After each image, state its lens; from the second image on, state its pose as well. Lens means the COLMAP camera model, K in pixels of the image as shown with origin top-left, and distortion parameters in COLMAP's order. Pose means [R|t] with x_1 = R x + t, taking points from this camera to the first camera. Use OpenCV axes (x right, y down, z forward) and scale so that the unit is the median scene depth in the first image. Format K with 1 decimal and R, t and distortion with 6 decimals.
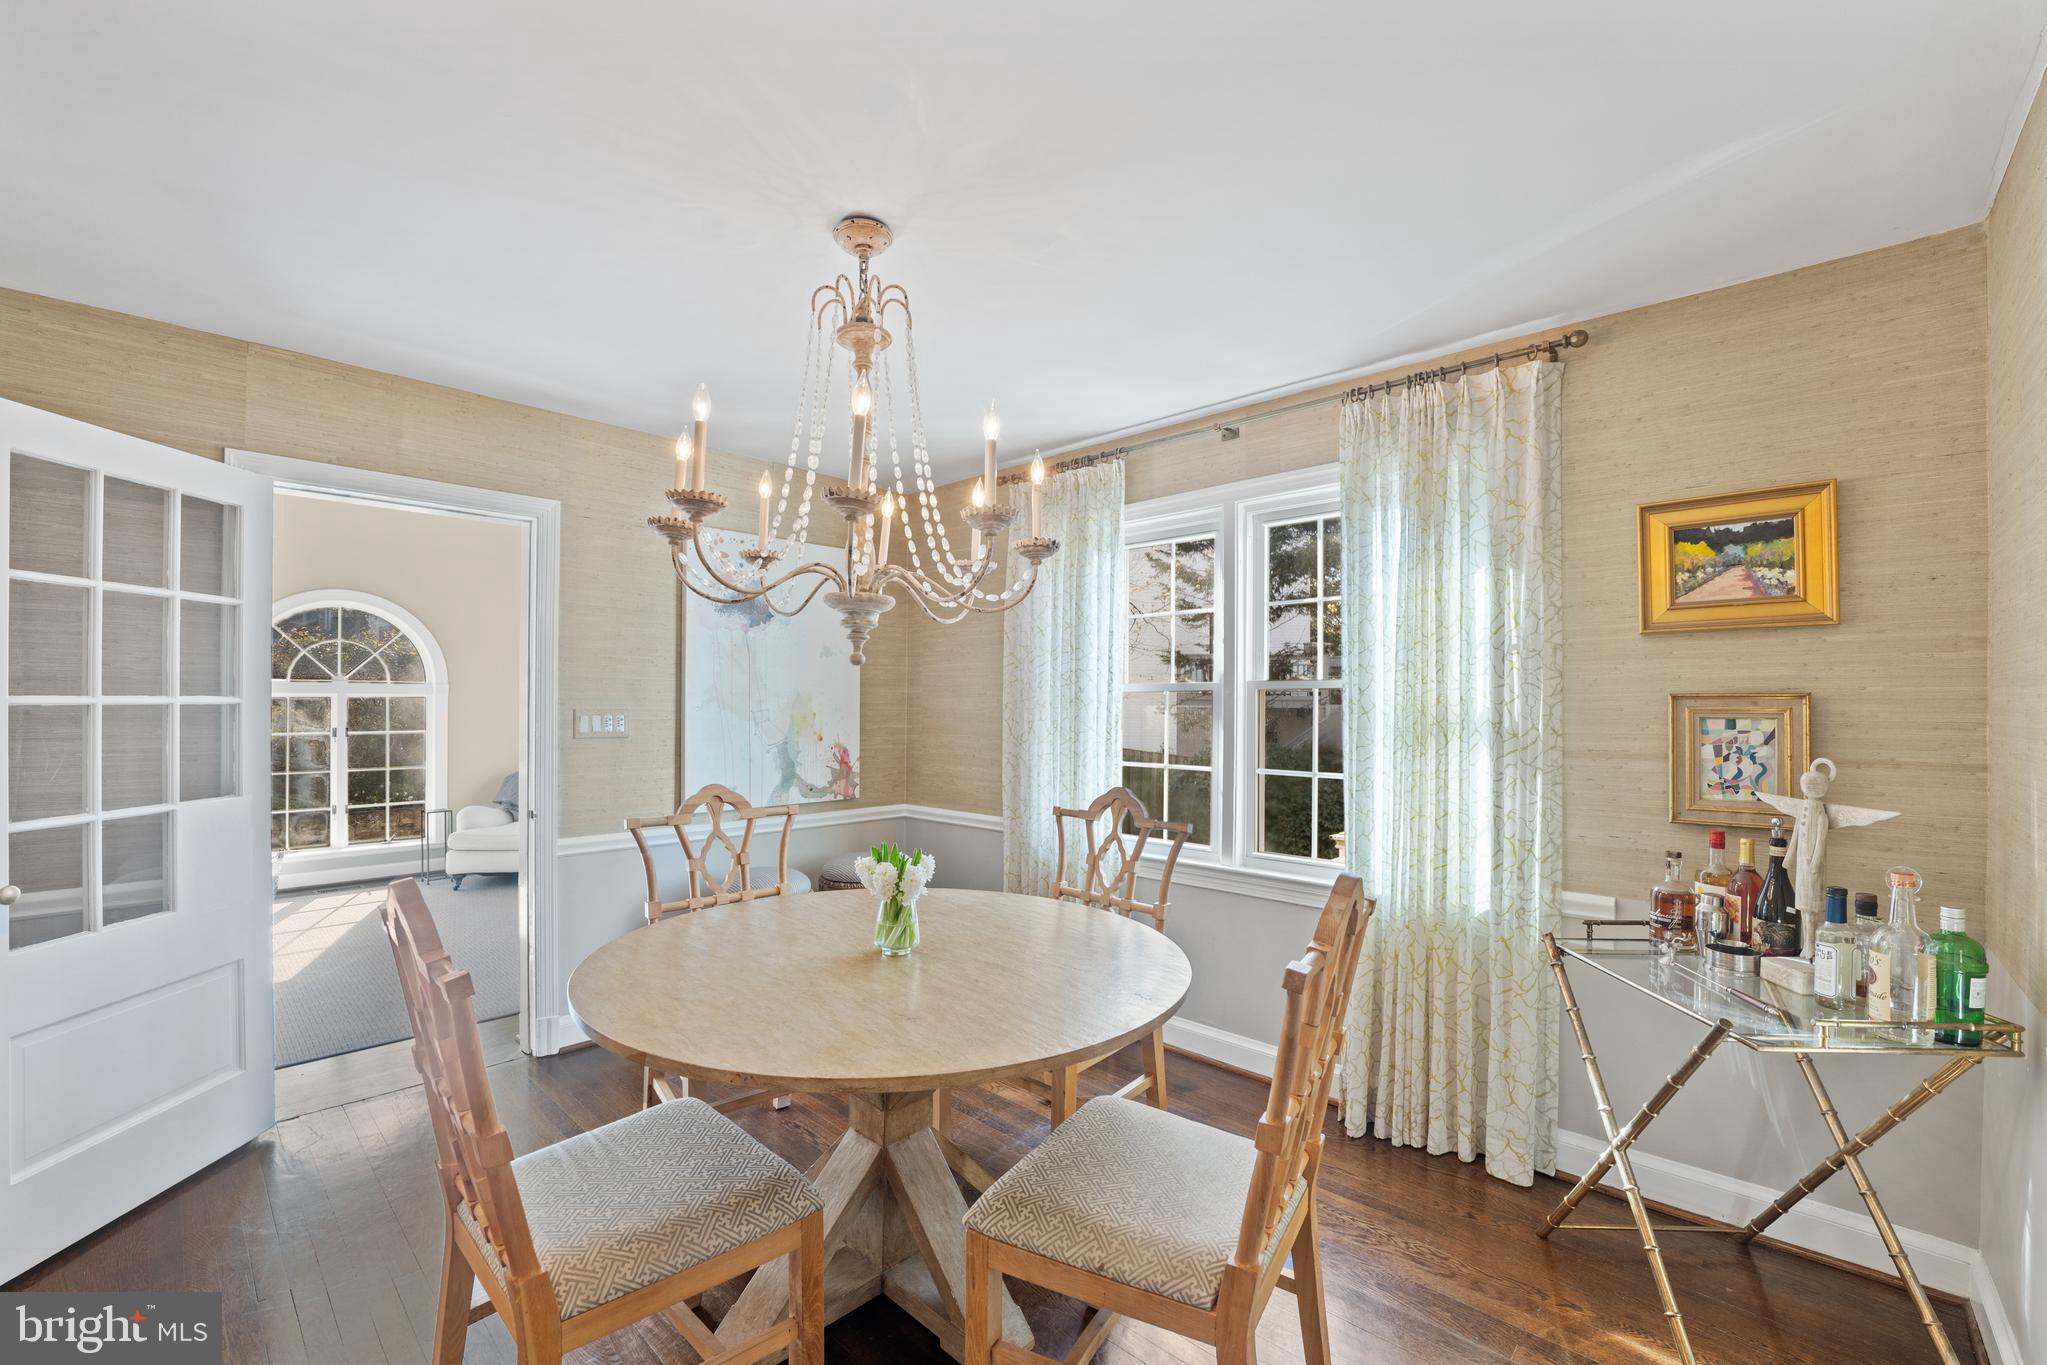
lens RADIAL K [[842.7, 0, 1018.0], [0, 842.7, 691.7], [0, 0, 1]] dist [-0.019898, -0.000291]
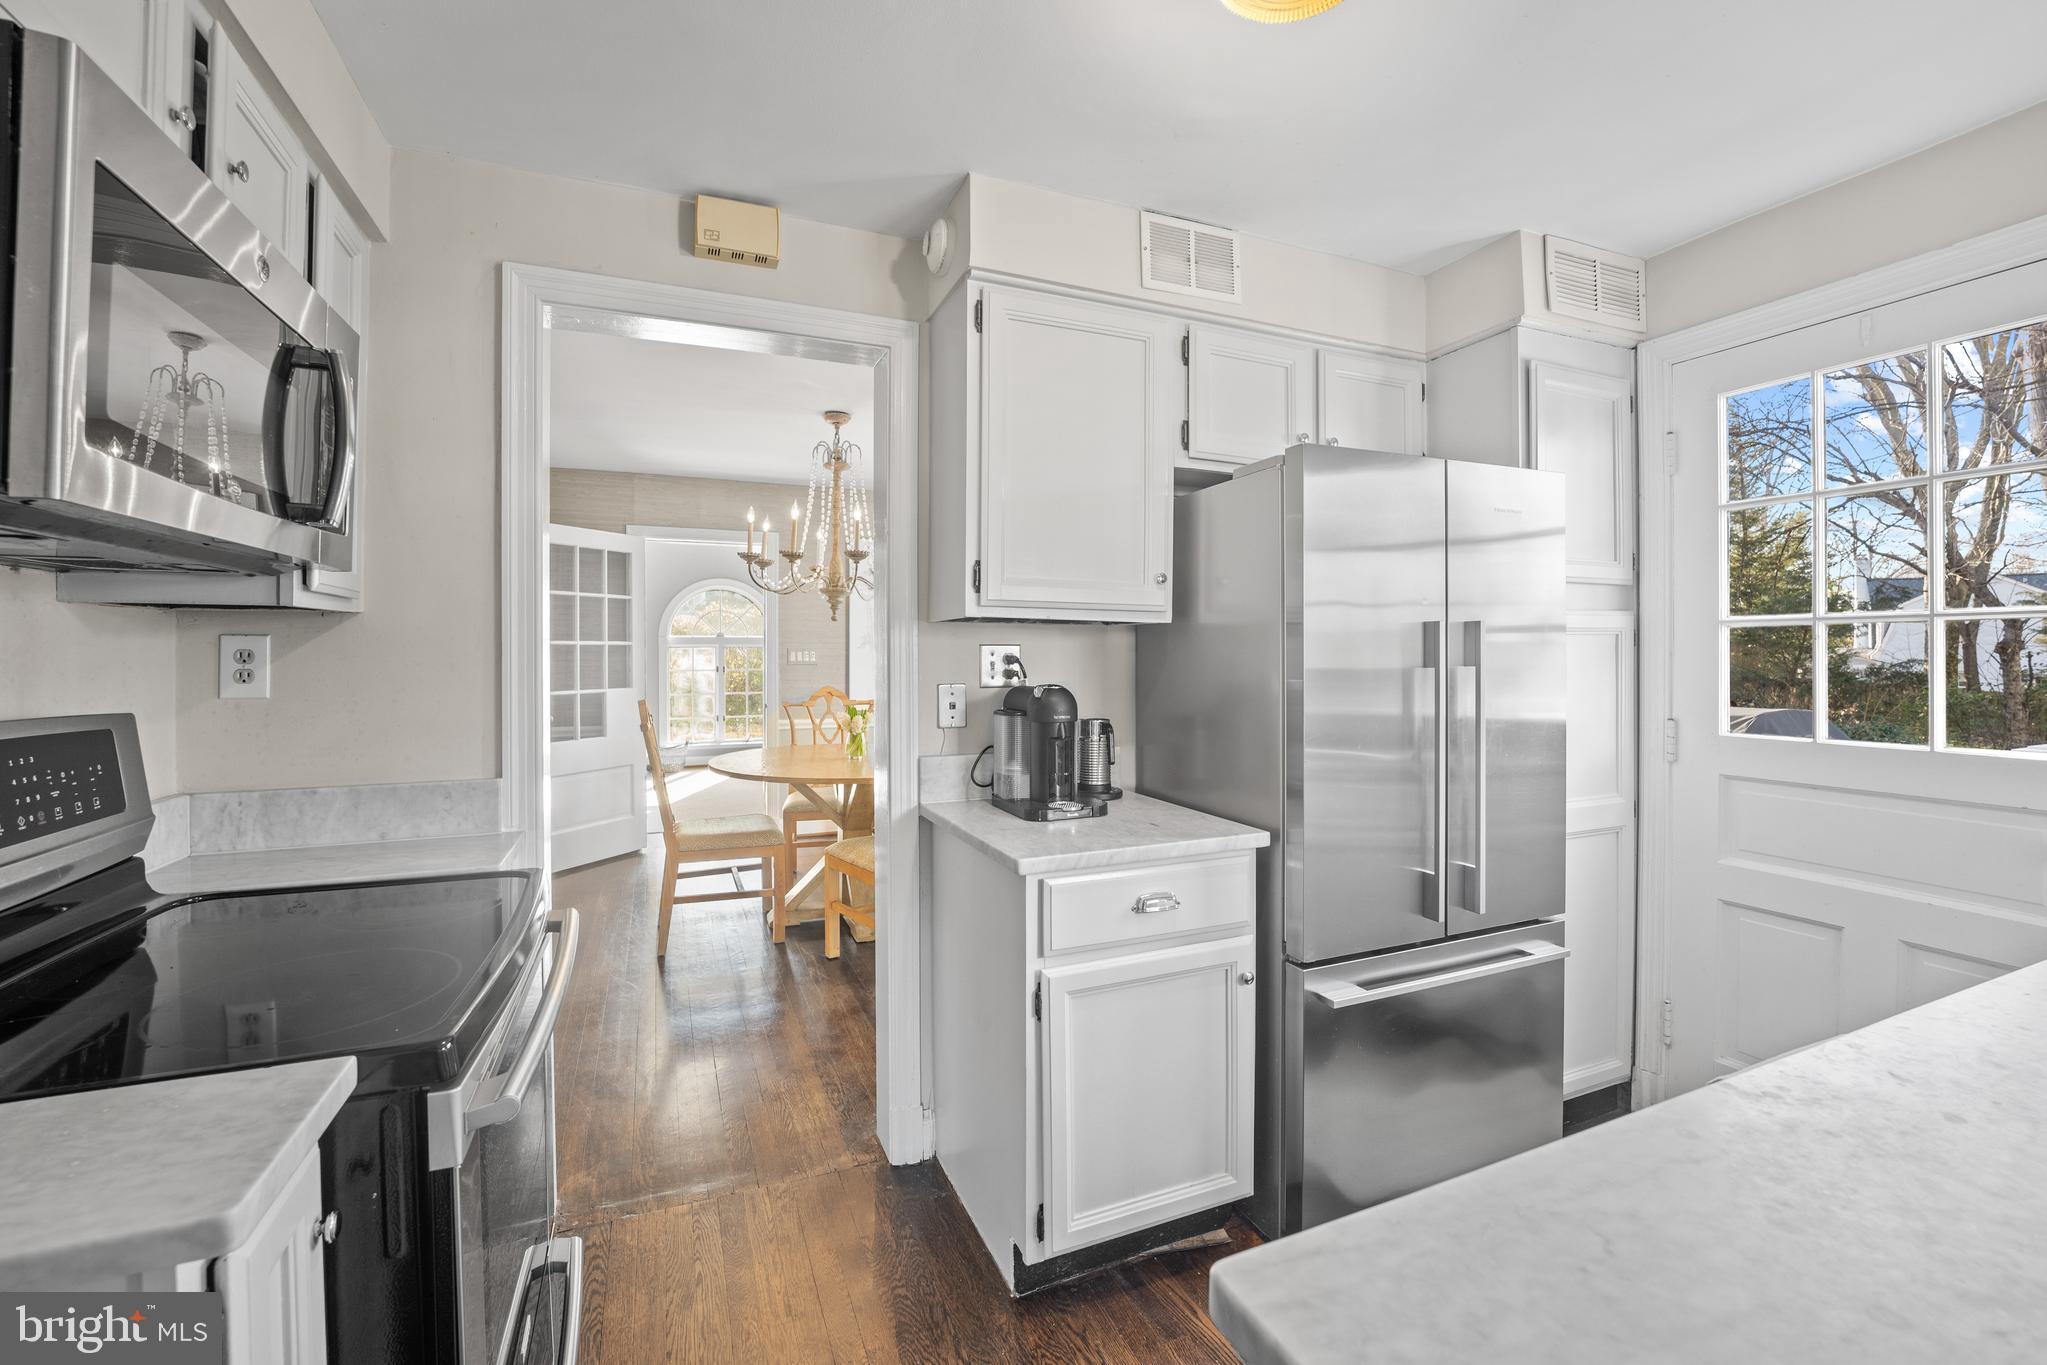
lens RADIAL K [[842.7, 0, 1025.3], [0, 842.7, 647.4], [0, 0, 1]] dist [-0.019898, -0.000291]
pose [[0.921589, -0.009092, -0.388061, 0.890765], [0.012139, 0.999912, 0.005401, 0.022306], [0.387978, -0.009689, 0.921618, -0.644035]]
